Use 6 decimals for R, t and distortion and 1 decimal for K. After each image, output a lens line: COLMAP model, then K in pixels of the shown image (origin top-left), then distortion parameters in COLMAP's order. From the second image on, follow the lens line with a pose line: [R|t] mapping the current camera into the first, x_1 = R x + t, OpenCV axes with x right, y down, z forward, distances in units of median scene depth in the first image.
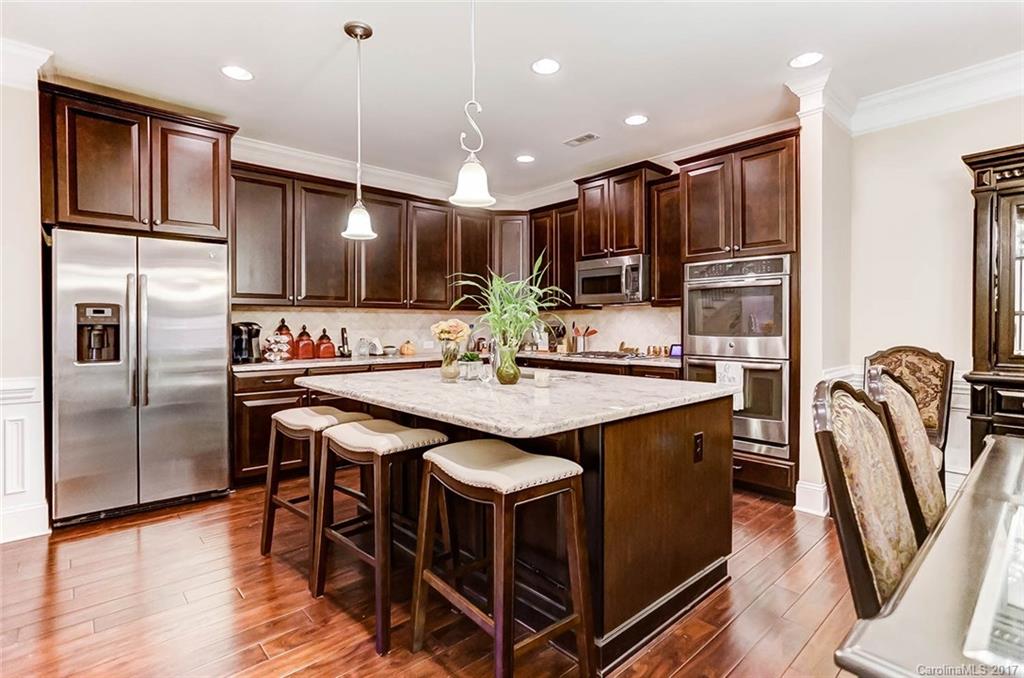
lens RADIAL K [[507.3, 0, 512.0], [0, 507.3, 339.0], [0, 0, 1]] dist [-0.002804, -0.000238]
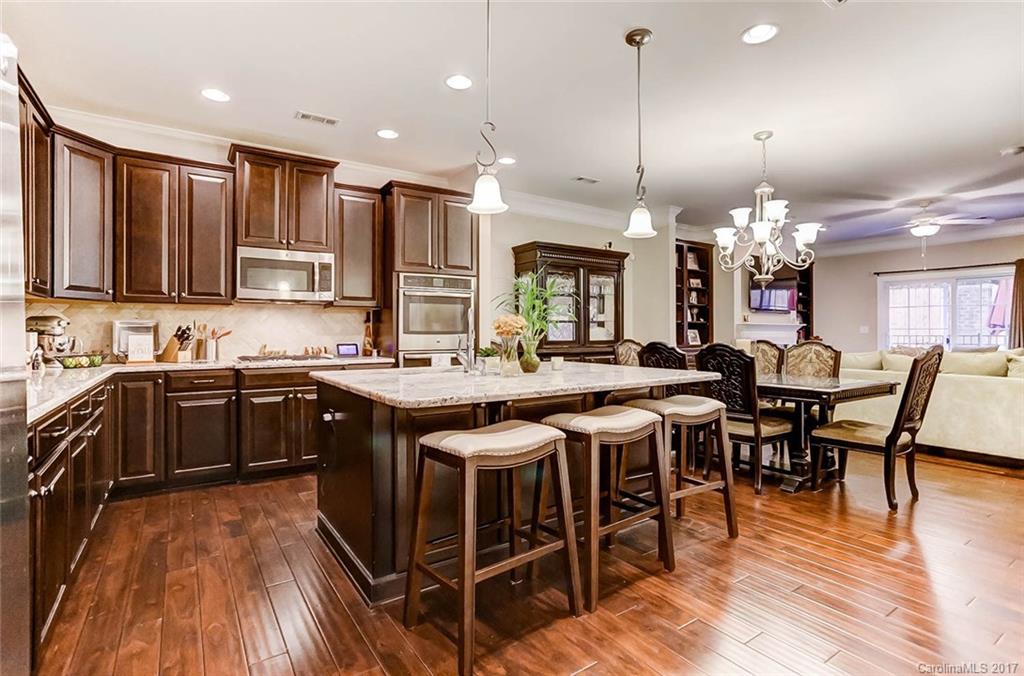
lens RADIAL K [[504.9, 0, 512.0], [0, 504.9, 338.0], [0, 0, 1]] dist [-0.002224, 0.000001]
pose [[0.125950, -0.013322, 0.991947, -0.808726], [0.030318, 0.999494, 0.009574, -0.000699], [-0.991573, 0.028868, 0.126290, 0.624938]]
